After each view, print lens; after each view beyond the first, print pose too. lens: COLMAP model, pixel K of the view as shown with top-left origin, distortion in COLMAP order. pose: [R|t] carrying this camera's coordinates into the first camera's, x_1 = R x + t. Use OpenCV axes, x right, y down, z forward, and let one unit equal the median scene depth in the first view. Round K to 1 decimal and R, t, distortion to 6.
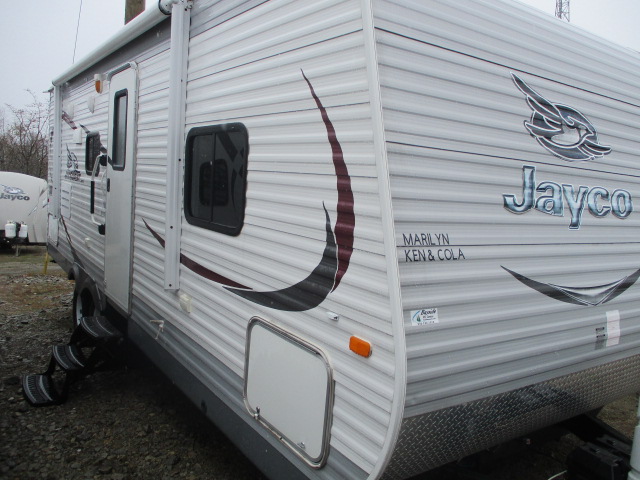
lens RADIAL K [[527.5, 0, 320.0], [0, 527.5, 240.0], [0, 0, 1]] dist [-0.009859, -0.004970]
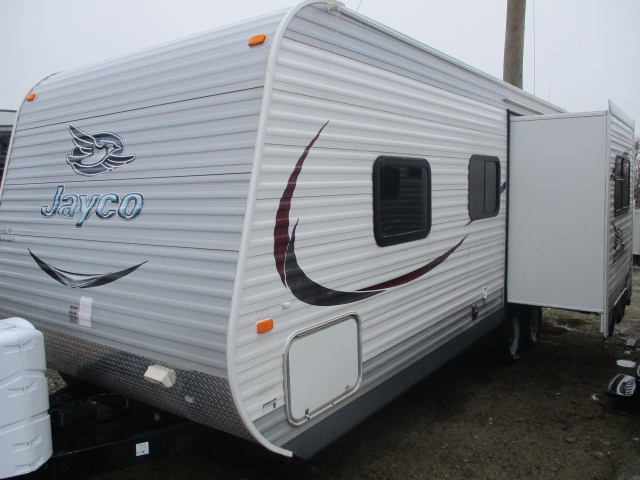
lens RADIAL K [[527.5, 0, 320.0], [0, 527.5, 240.0], [0, 0, 1]] dist [-0.009859, -0.004970]
pose [[0.317232, 0.016860, -0.948198, 1.936179], [-0.057961, 0.998317, -0.001641, -0.024470], [0.946575, 0.055479, 0.317675, 1.162187]]
